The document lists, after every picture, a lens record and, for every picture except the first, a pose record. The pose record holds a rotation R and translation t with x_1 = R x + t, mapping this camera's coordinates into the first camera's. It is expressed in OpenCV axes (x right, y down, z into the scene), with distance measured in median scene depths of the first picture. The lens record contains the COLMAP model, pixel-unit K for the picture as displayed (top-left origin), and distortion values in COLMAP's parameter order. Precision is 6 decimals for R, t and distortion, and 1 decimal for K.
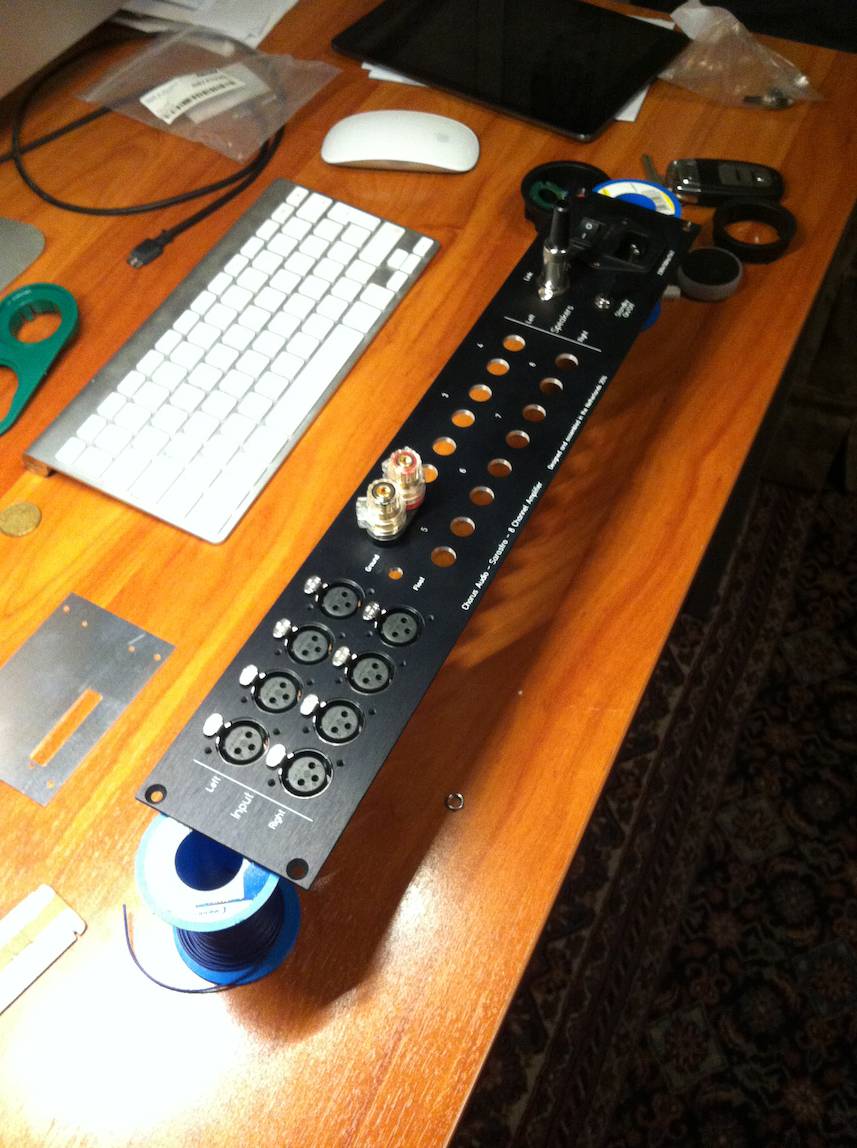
lens RADIAL K [[1171.0, 0, 422.8], [0, 1171.0, 574.7], [0, 0, 1]] dist [0.053913, -0.192435]
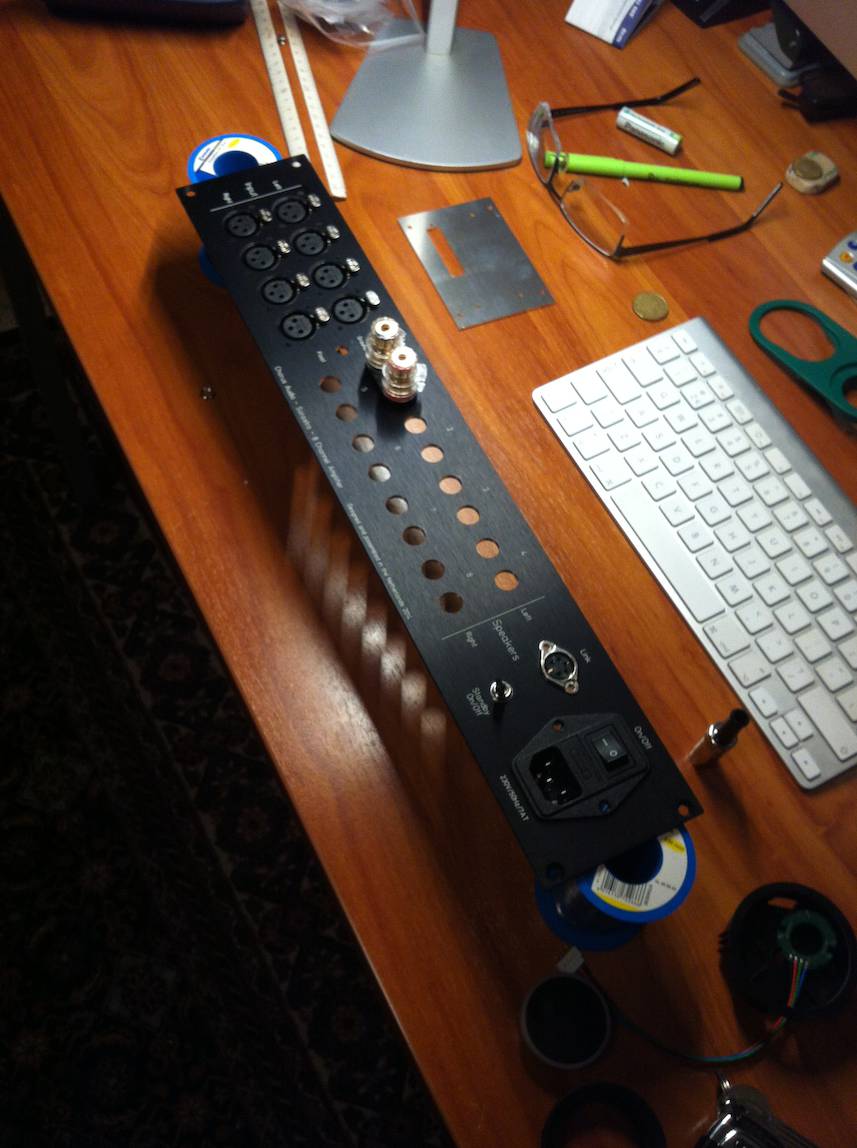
lens RADIAL K [[1171.0, 0, 422.8], [0, 1171.0, 574.7], [0, 0, 1]] dist [0.053913, -0.192435]
pose [[-0.594596, 0.673559, -0.439060, 0.460277], [-0.695590, -0.157057, 0.701062, -0.707548], [0.403250, 0.722254, 0.561906, 0.410565]]
